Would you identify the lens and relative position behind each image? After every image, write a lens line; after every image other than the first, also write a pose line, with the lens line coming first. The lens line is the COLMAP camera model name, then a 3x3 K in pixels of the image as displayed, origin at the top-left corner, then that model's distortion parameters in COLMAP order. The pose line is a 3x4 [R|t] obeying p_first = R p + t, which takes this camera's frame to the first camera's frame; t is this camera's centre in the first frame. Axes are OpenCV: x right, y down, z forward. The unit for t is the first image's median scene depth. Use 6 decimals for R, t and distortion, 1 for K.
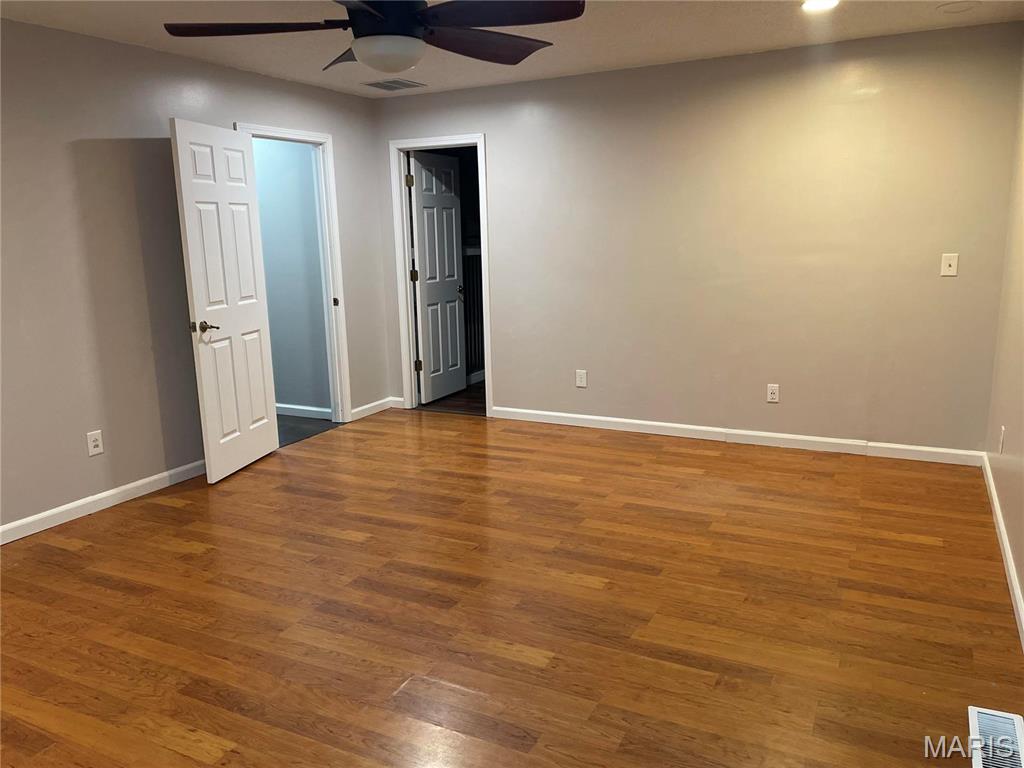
lens RADIAL K [[781.3, 0, 513.3], [0, 781.3, 384.9], [0, 0, 1]] dist [0.002398, -0.023611]
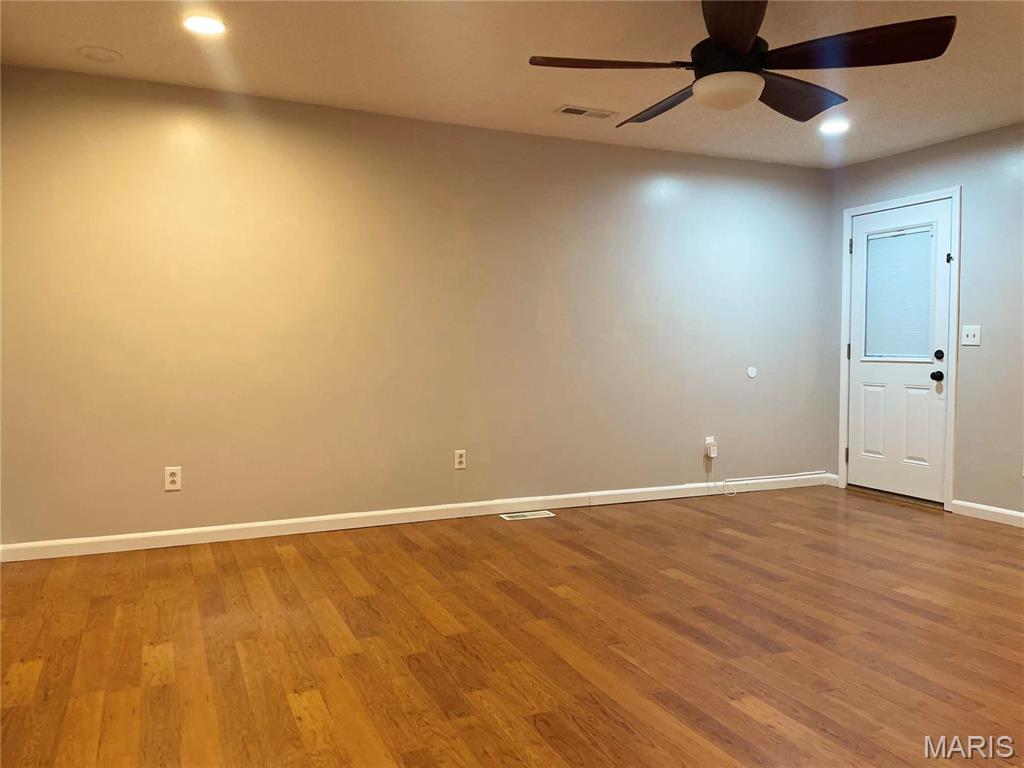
lens RADIAL K [[781.3, 0, 511.4], [0, 781.3, 383.0], [0, 0, 1]] dist [0.002398, -0.023611]
pose [[-0.783876, -0.009495, 0.620844, -0.439423], [0.138554, 0.971997, 0.189803, -0.207119], [-0.605261, 0.234803, -0.760610, 1.550784]]
